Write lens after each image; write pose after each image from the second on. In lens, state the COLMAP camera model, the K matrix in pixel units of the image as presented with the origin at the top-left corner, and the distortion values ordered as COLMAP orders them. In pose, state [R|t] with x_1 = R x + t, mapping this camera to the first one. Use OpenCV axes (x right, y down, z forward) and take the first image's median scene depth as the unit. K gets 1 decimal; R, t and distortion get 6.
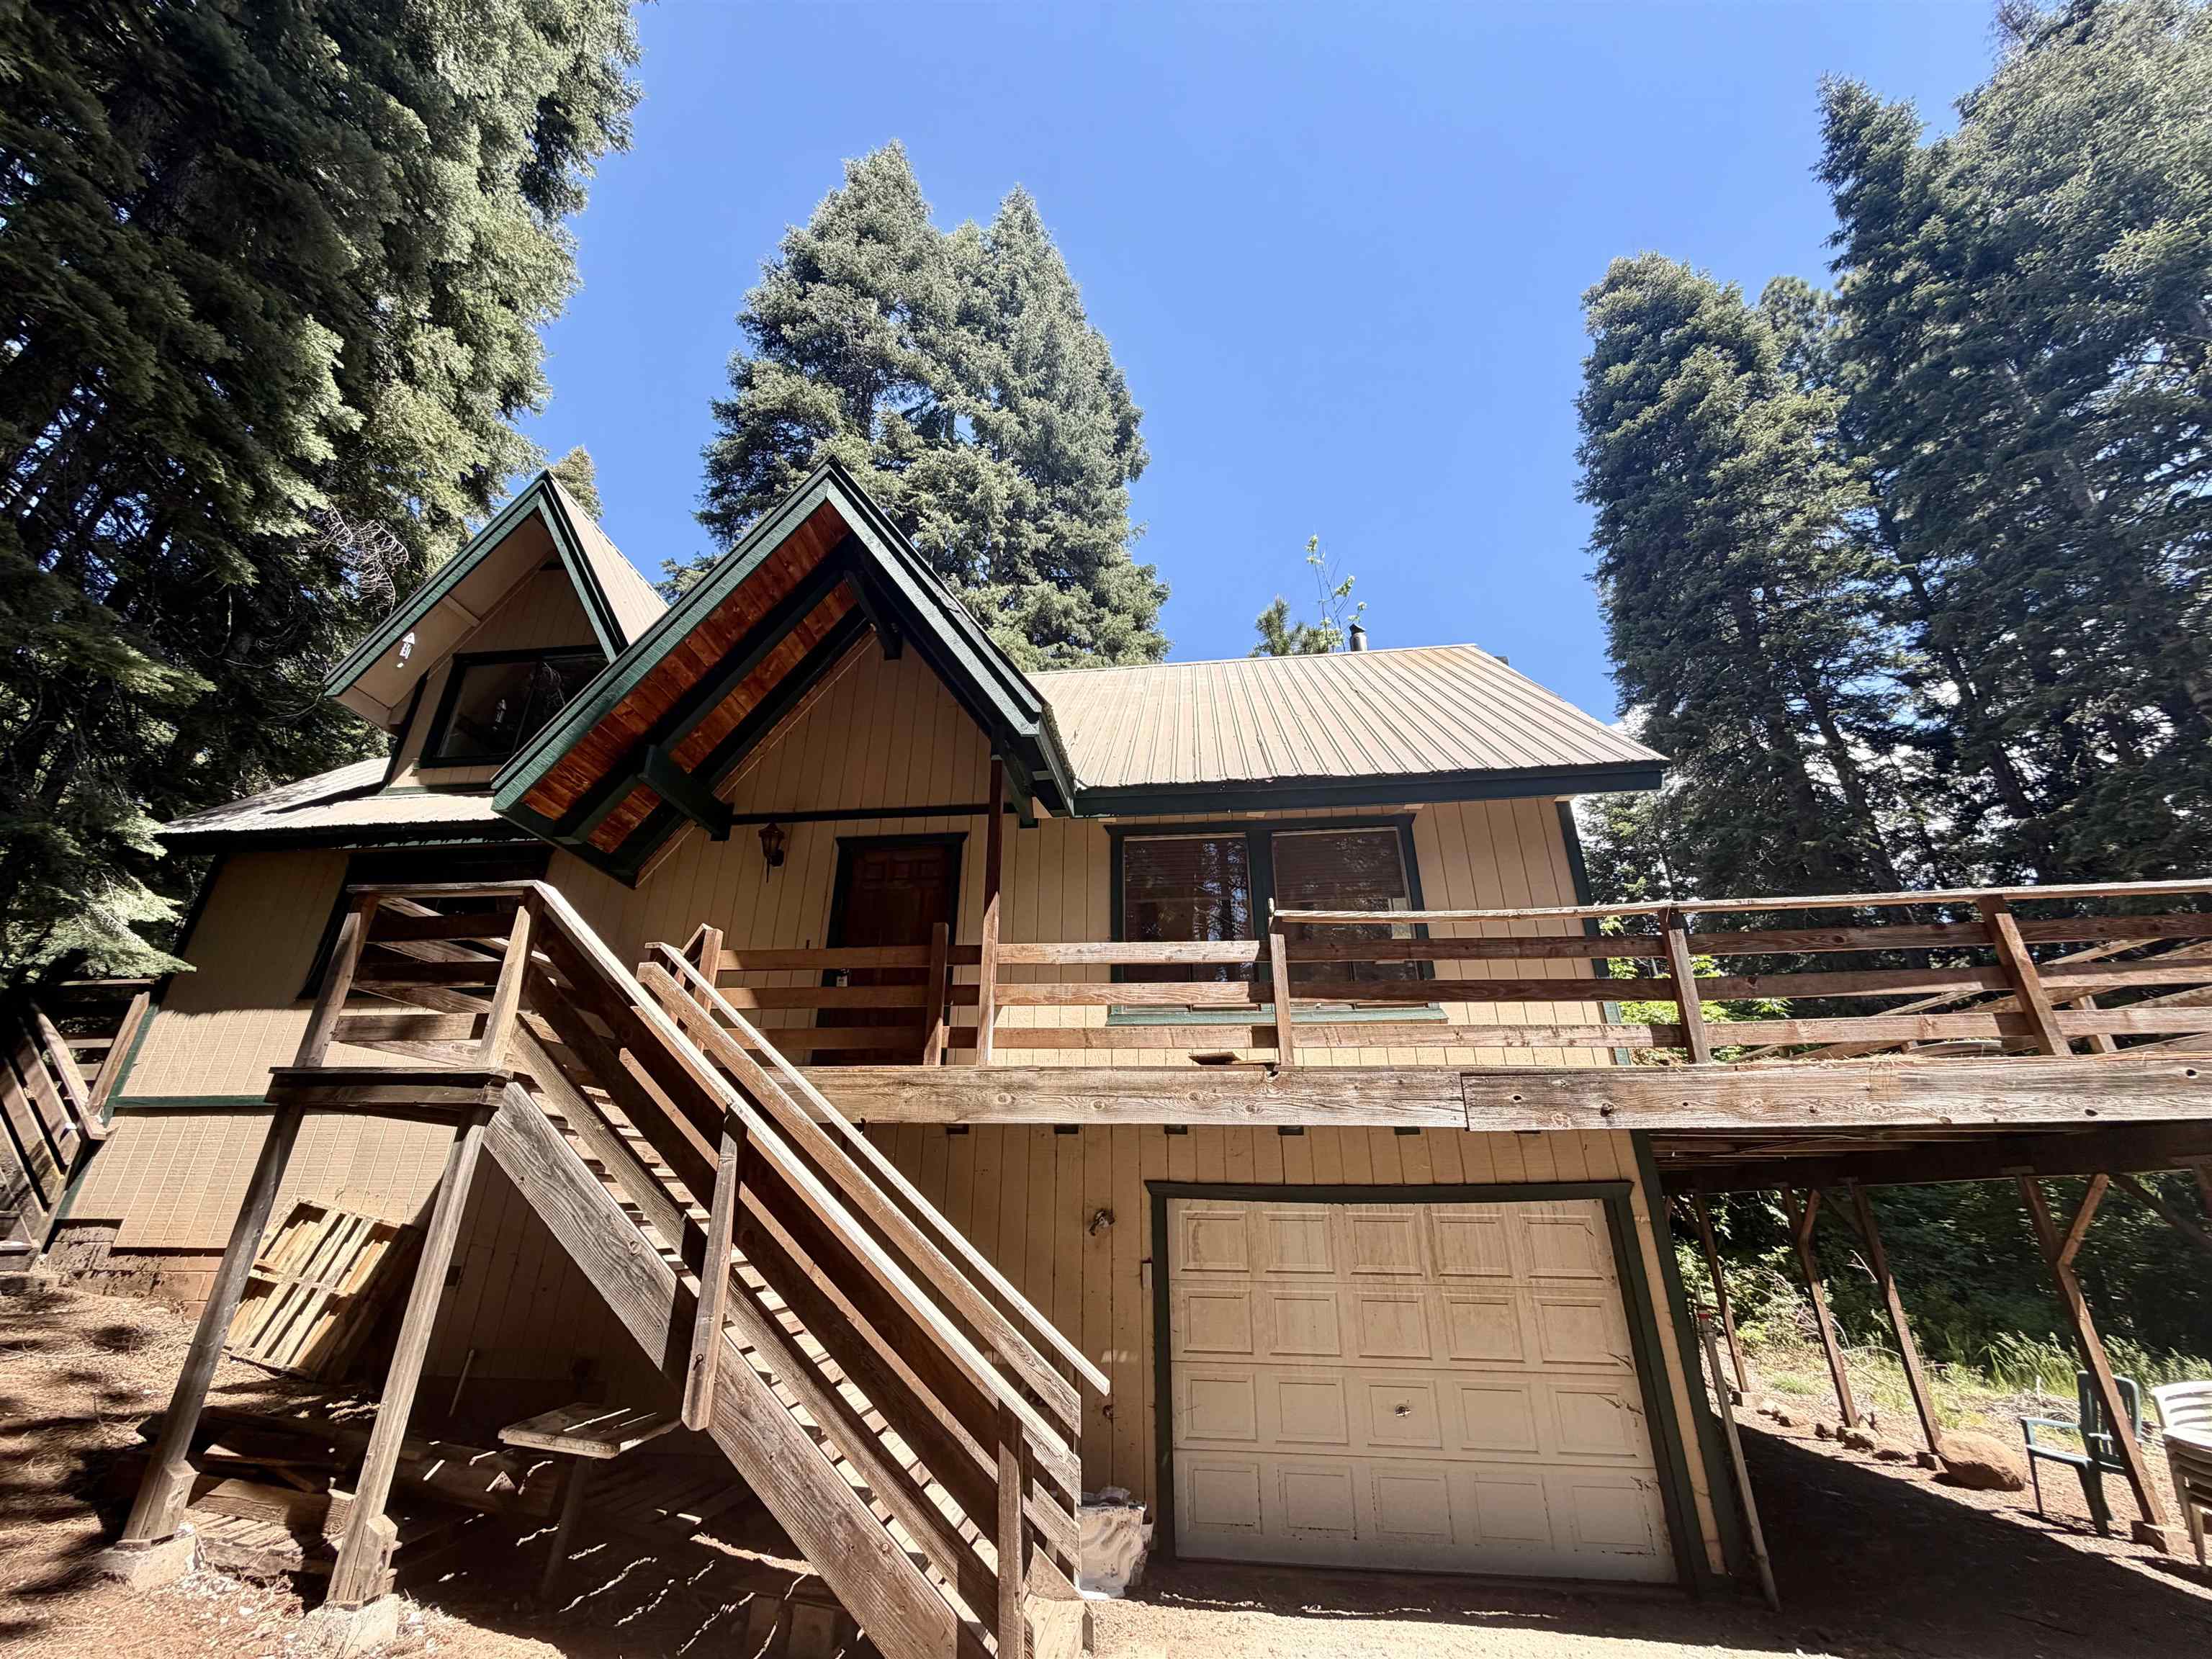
lens RADIAL K [[878.4, 0, 1099.6], [0, 878.4, 825.7], [0, 0, 1]] dist [0.000384, -0.000174]
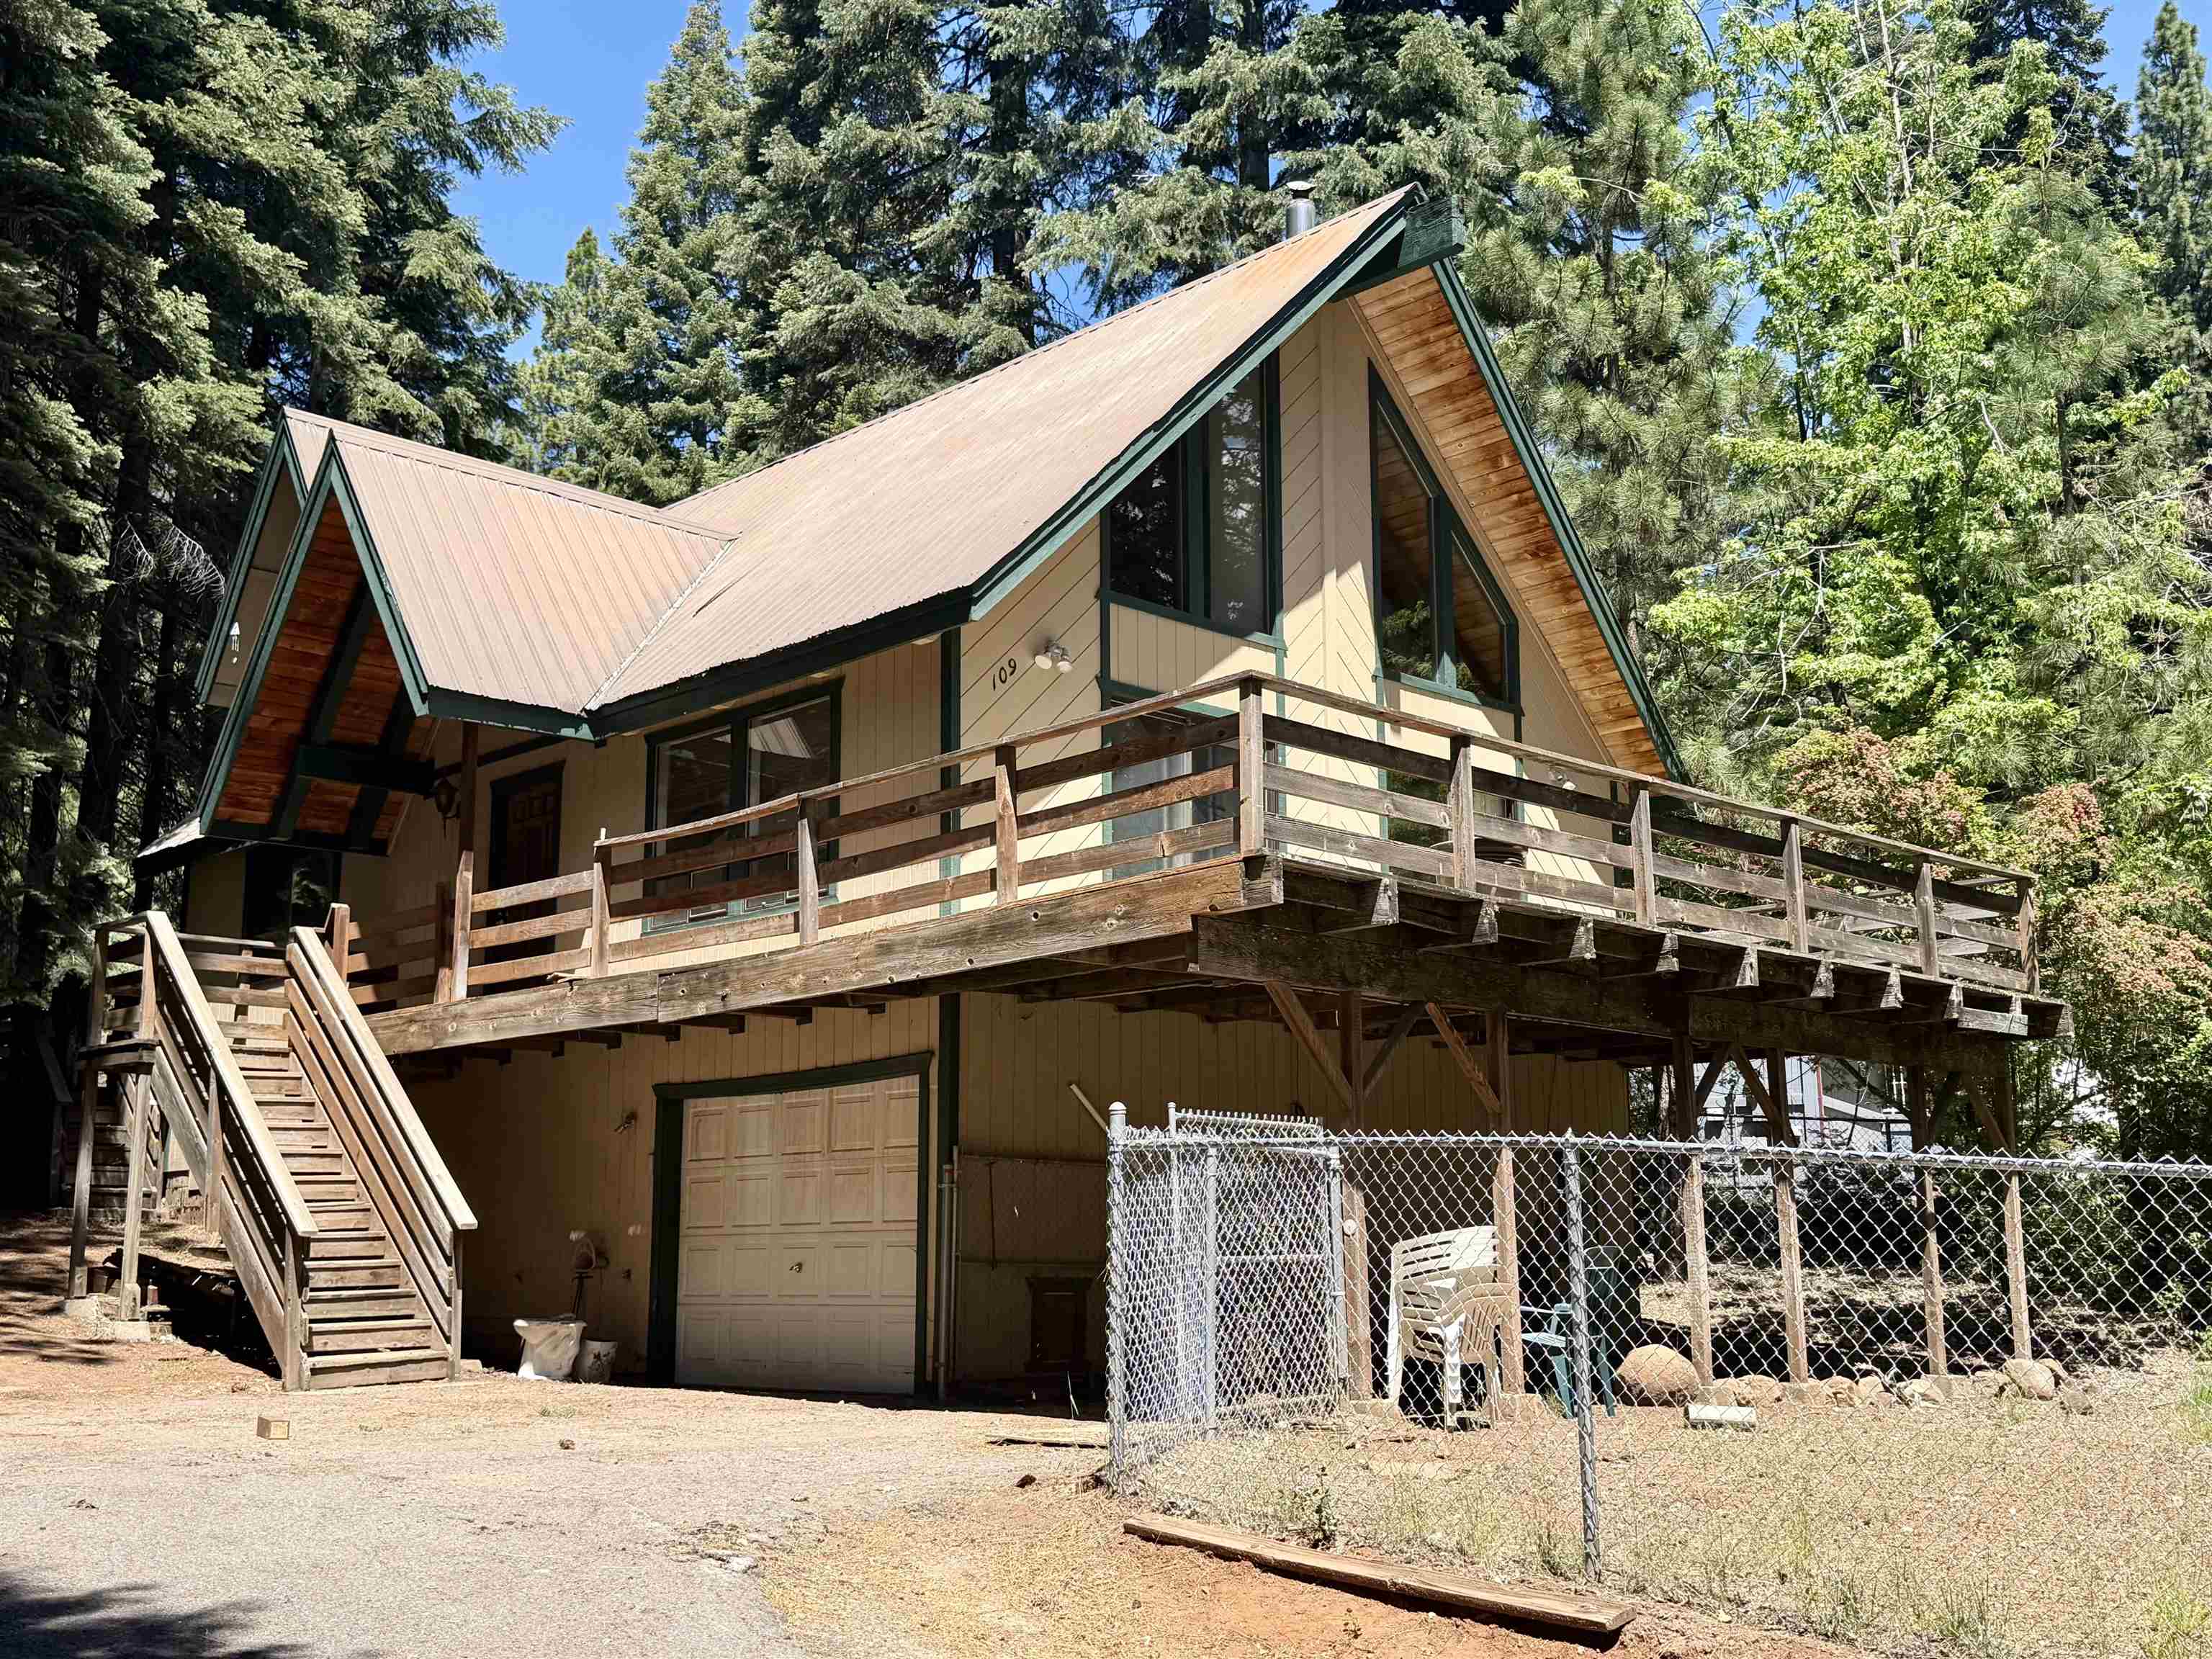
lens RADIAL K [[2340.9, 0, 1124.4], [0, 2340.9, 793.5], [0, 0, 1]] dist [0.064626, 0.000000]
pose [[0.776303, -0.138930, -0.614859, 2.498702], [0.266499, 0.956286, 0.120399, -0.135566], [0.571254, -0.257325, 0.779392, -0.875674]]
